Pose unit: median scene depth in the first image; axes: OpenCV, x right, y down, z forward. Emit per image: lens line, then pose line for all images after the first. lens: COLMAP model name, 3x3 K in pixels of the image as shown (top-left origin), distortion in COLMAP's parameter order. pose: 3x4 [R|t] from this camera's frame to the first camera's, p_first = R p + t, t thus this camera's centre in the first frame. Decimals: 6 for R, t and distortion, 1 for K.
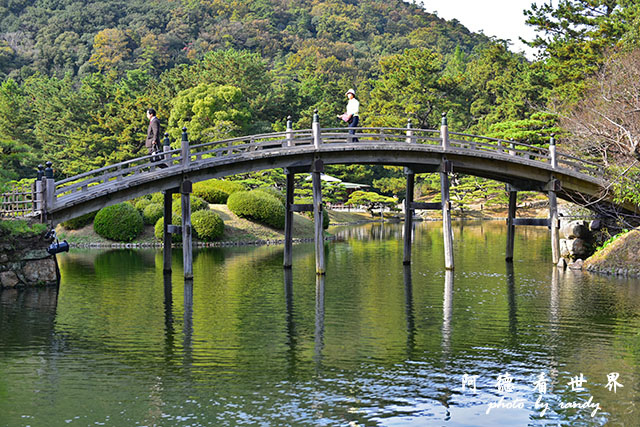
lens RADIAL K [[997.4, 0, 320.0], [0, 997.4, 213.5], [0, 0, 1]] dist [0.027428, 0.055632]
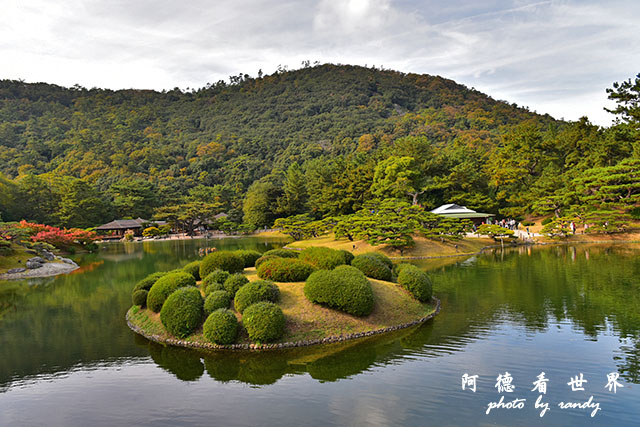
lens RADIAL K [[441.3, 0, 320.0], [0, 441.3, 213.5], [0, 0, 1]] dist [-0.001785, -0.003099]
pose [[0.940840, -0.030859, -0.337444, 0.021934], [0.028946, 0.999524, -0.010701, -0.026536], [0.337614, 0.000300, 0.941285, 0.231791]]
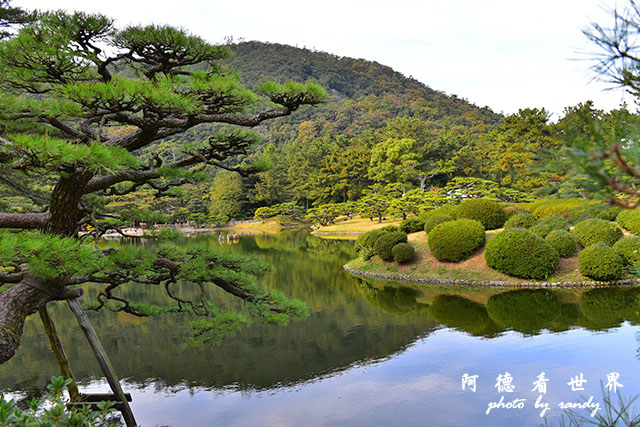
lens RADIAL K [[498.5, 0, 320.0], [0, 498.5, 213.5], [0, 0, 1]] dist [-0.016575, -0.000991]
pose [[0.986124, -0.035505, -0.162166, -0.104855], [0.034972, 0.999369, -0.006140, -0.009910], [0.162282, 0.000383, 0.986744, 0.200703]]
